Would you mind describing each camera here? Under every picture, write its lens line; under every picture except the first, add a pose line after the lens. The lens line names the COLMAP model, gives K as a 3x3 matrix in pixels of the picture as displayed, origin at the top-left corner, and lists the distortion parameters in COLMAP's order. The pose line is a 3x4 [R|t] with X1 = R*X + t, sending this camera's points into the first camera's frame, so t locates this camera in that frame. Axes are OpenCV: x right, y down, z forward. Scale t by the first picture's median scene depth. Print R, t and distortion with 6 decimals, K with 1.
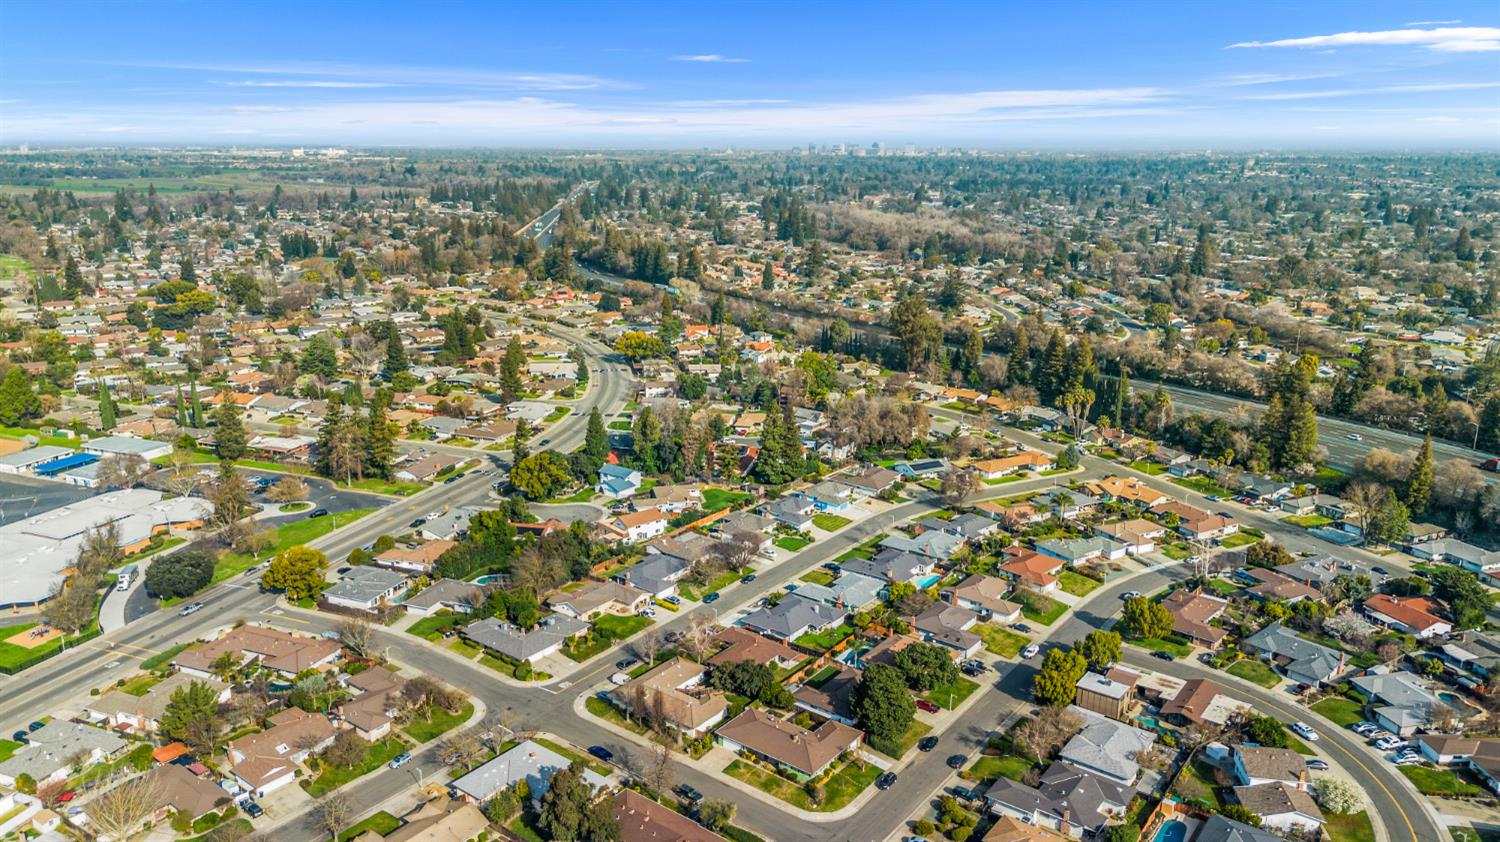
lens RADIAL K [[1077.3, 0, 745.1], [0, 1077.3, 455.8], [0, 0, 1]] dist [0.097588, -0.120052]
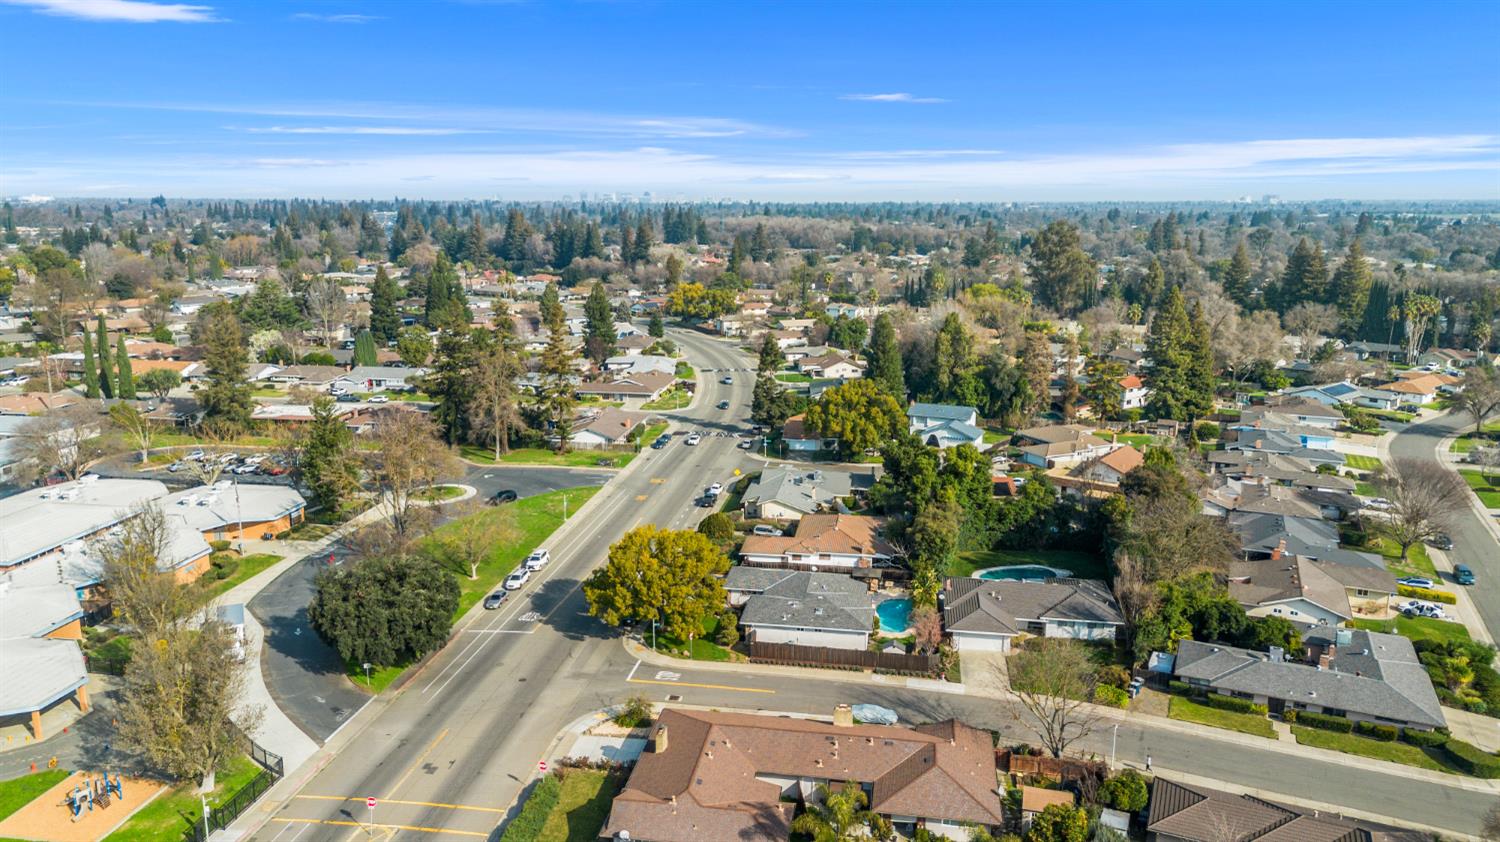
lens RADIAL K [[1077.3, 0, 745.1], [0, 1077.3, 455.8], [0, 0, 1]] dist [0.097588, -0.120052]
pose [[0.976074, -0.055598, 0.210211, -0.271641], [0.065772, 0.996962, -0.041716, 0.043872], [-0.207253, 0.054543, 0.976766, 0.326241]]
